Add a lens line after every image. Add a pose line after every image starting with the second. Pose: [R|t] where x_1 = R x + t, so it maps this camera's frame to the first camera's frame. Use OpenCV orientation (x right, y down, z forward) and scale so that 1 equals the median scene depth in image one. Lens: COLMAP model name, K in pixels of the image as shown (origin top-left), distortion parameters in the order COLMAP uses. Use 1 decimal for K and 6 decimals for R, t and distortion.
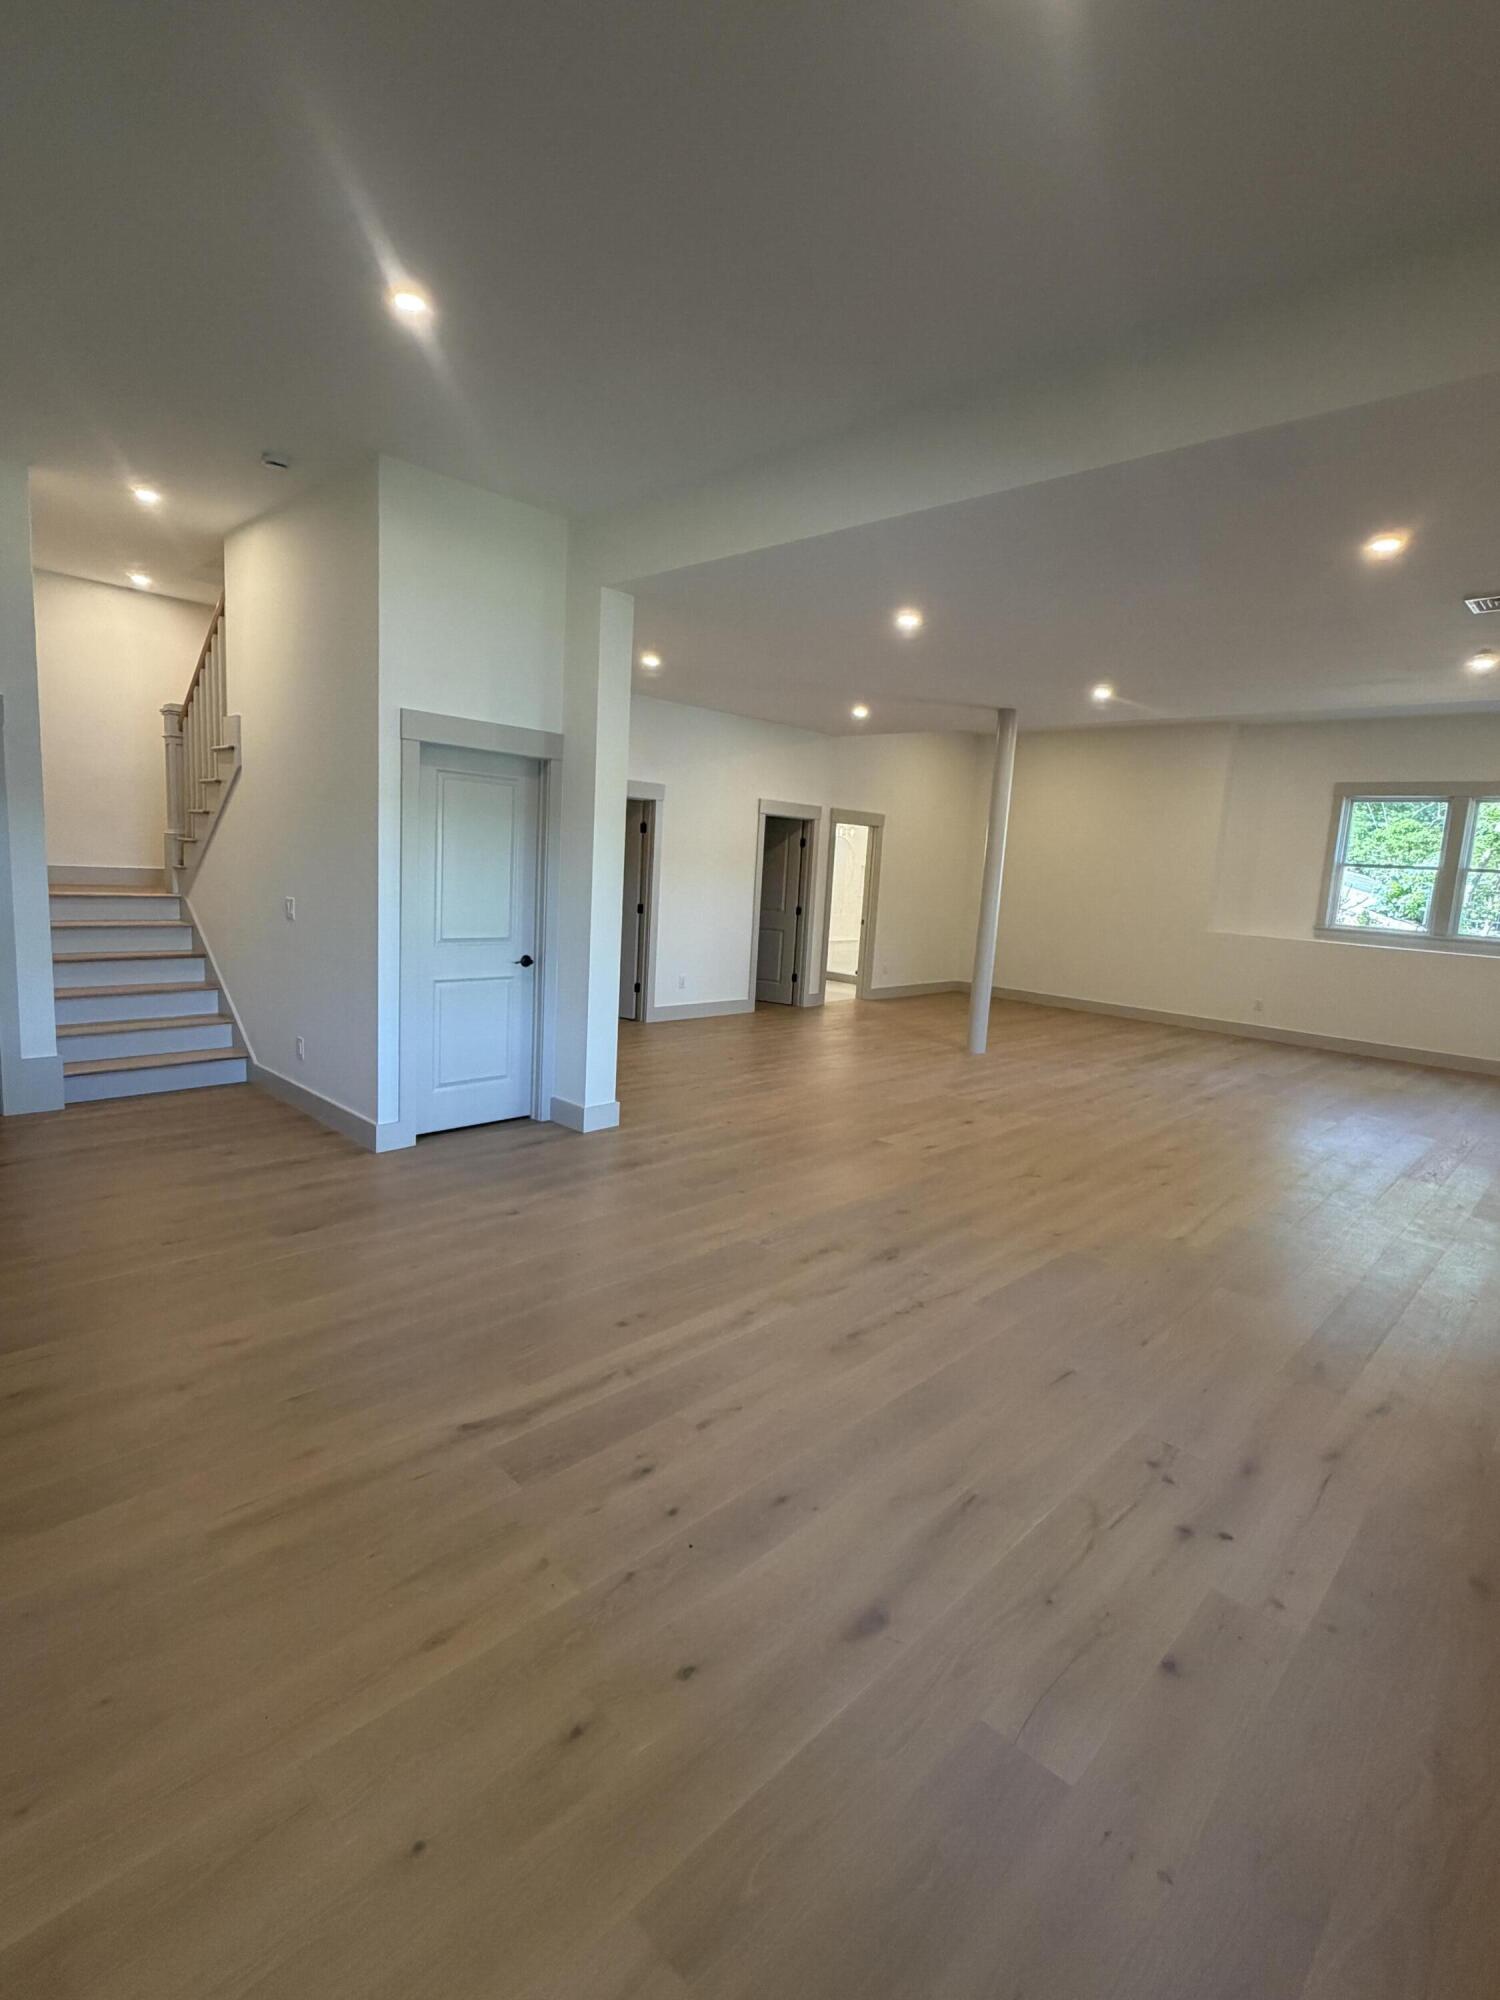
lens RADIAL K [[990.4, 0, 750.0], [0, 990.4, 1000.0], [0, 0, 1]] dist [-0.000341, 0.000359]
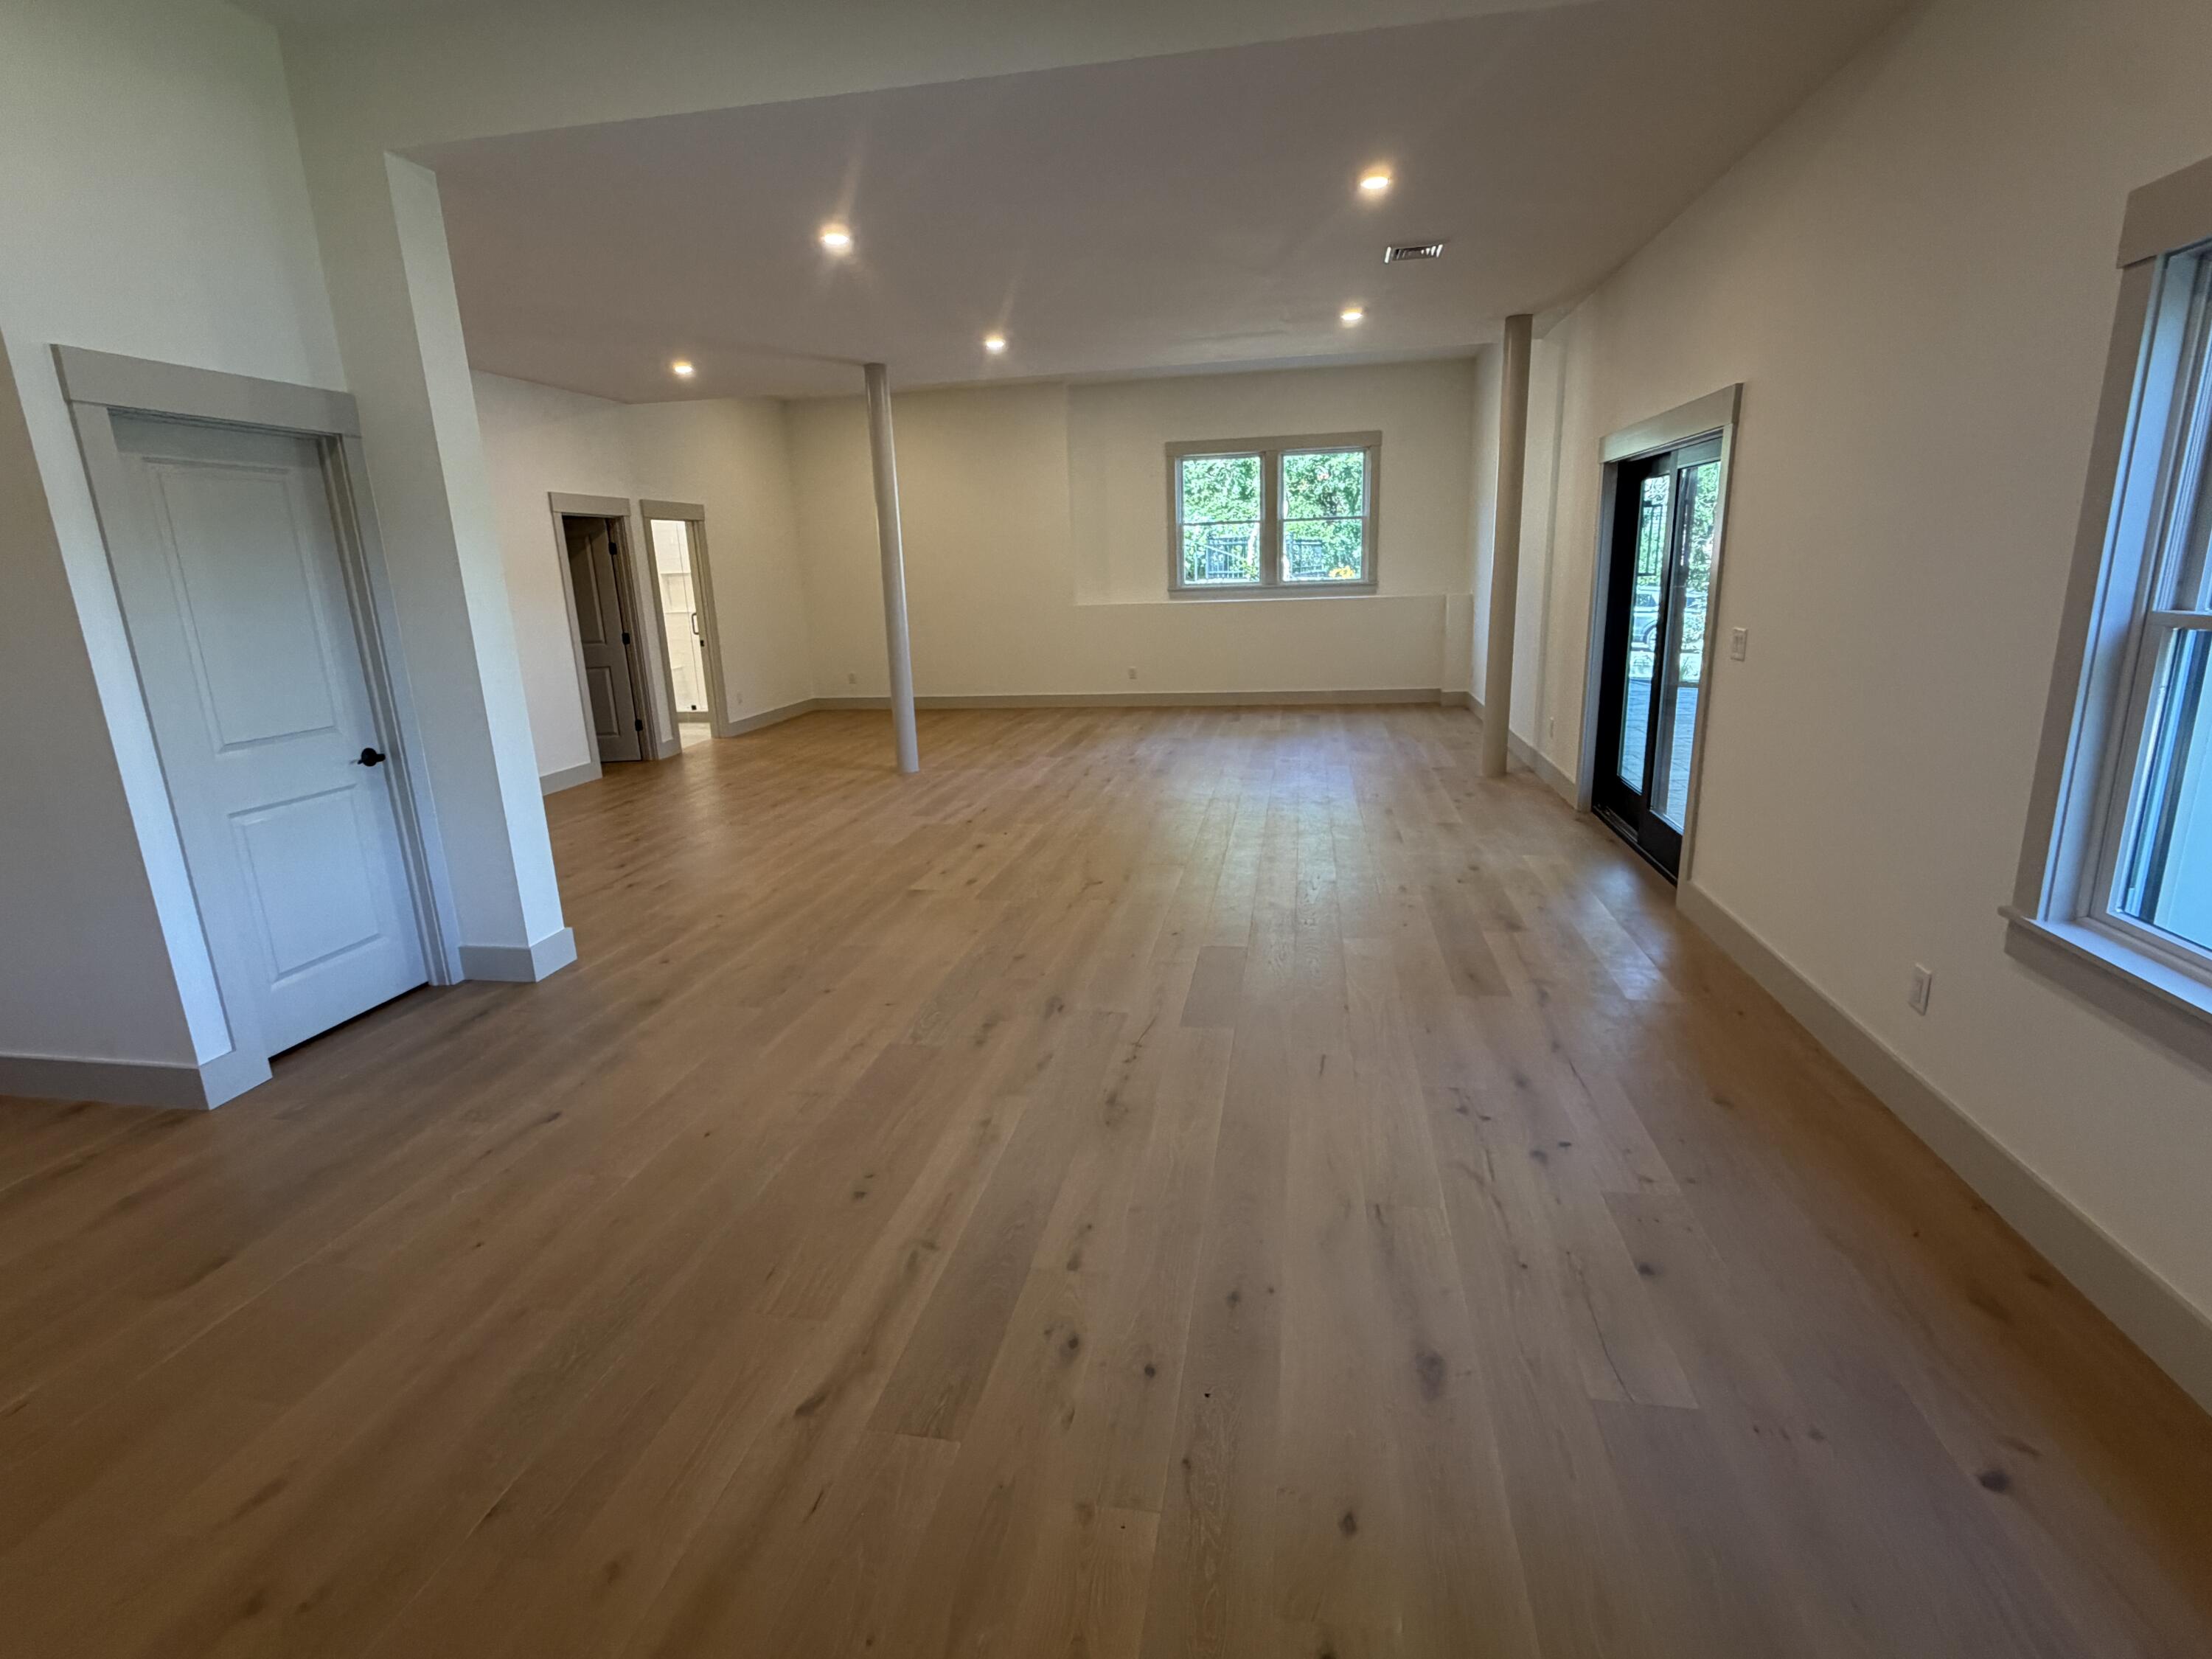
lens RADIAL K [[1095.4, 0, 1106.0], [0, 1095.4, 829.5], [0, 0, 1]] dist [-0.000341, 0.000359]
pose [[0.824151, -0.219386, 0.522155, -0.213111], [0.163941, 0.974870, 0.150837, -0.021794], [-0.542125, -0.038710, 0.839406, 0.132592]]
